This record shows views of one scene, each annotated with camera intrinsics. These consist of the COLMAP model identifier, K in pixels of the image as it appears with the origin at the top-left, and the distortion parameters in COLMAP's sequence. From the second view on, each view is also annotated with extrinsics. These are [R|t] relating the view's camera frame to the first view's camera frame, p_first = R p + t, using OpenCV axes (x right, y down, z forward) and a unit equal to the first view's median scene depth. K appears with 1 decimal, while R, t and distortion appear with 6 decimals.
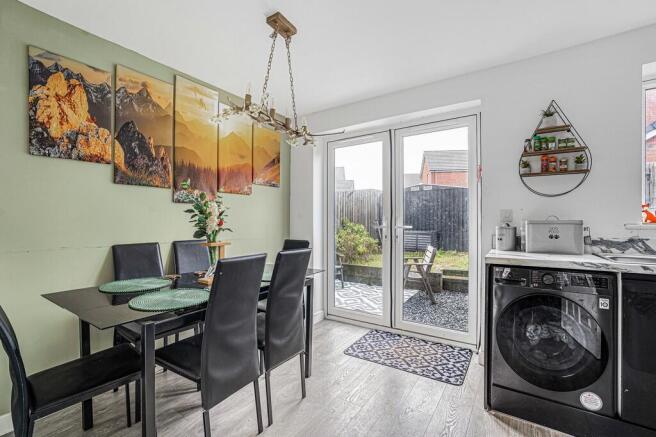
lens RADIAL K [[287.6, 0, 329.5], [0, 287.6, 223.0], [0, 0, 1]] dist [-0.009414, 0.000526]
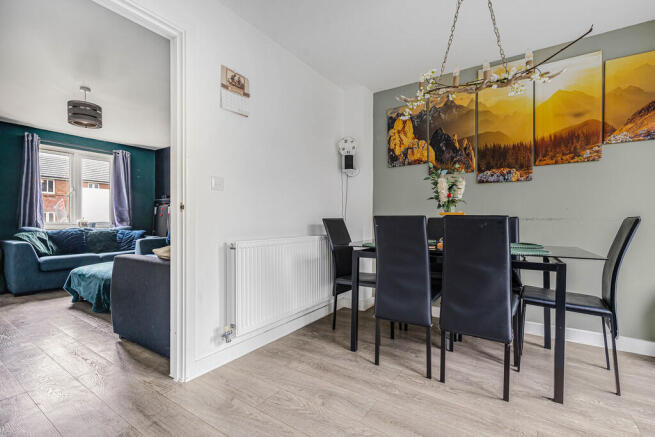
lens RADIAL K [[287.2, 0, 328.4], [0, 287.2, 220.2], [0, 0, 1]] dist [-0.009414, 0.000526]
pose [[0.033306, -0.011394, -0.999380, 0.664290], [-0.005718, 0.999916, -0.011591, 0.104598], [0.999429, 0.006100, 0.033238, 0.434529]]
